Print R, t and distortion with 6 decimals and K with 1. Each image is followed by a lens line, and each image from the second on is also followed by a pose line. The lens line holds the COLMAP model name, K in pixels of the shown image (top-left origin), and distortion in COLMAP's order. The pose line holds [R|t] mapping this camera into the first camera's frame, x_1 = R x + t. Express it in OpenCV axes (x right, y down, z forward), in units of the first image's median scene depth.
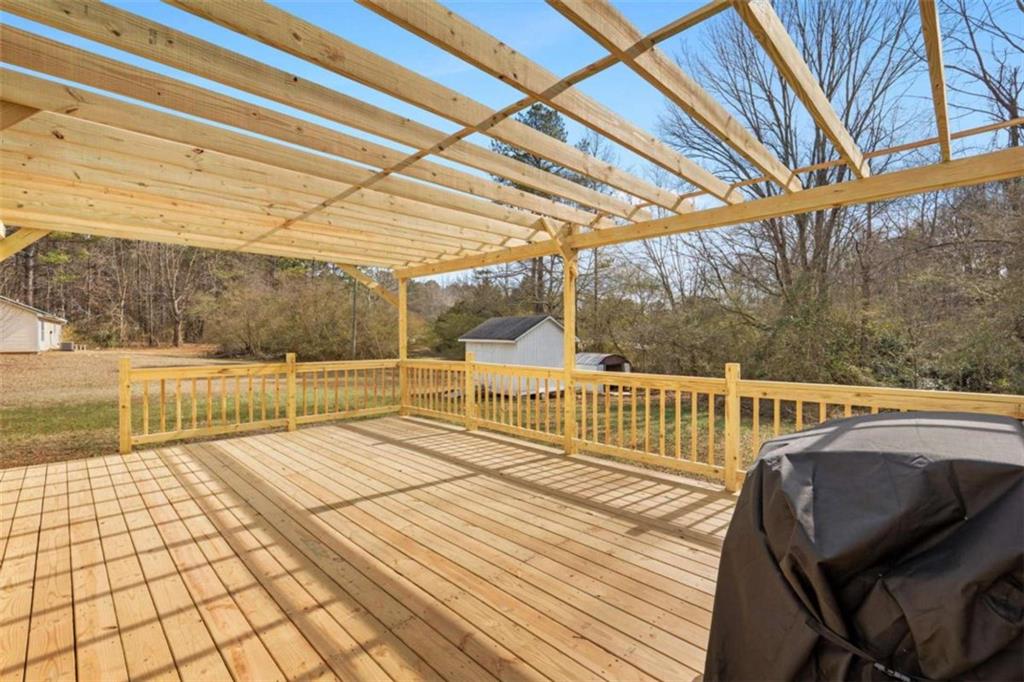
lens RADIAL K [[457.0, 0, 514.5], [0, 457.0, 339.7], [0, 0, 1]] dist [-0.012079, -0.000402]
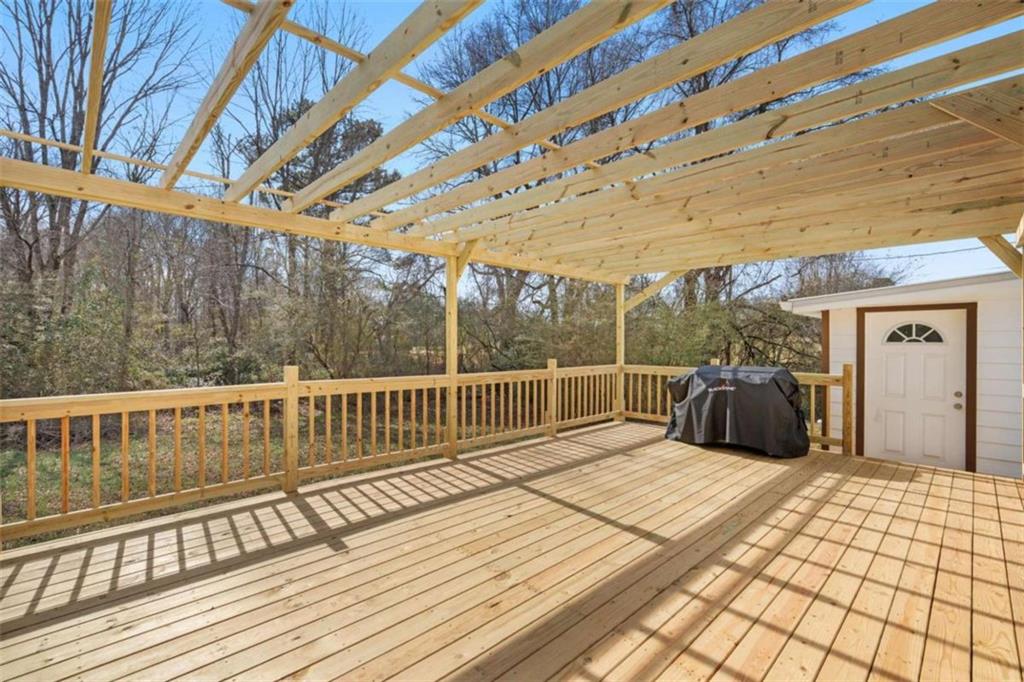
lens RADIAL K [[457.0, 0, 514.3], [0, 457.0, 344.0], [0, 0, 1]] dist [-0.012079, -0.000402]
pose [[0.010648, -0.004025, 0.999935, -1.199396], [0.001032, 0.999991, 0.004014, -0.008672], [-0.999943, 0.000990, 0.010653, 1.153646]]
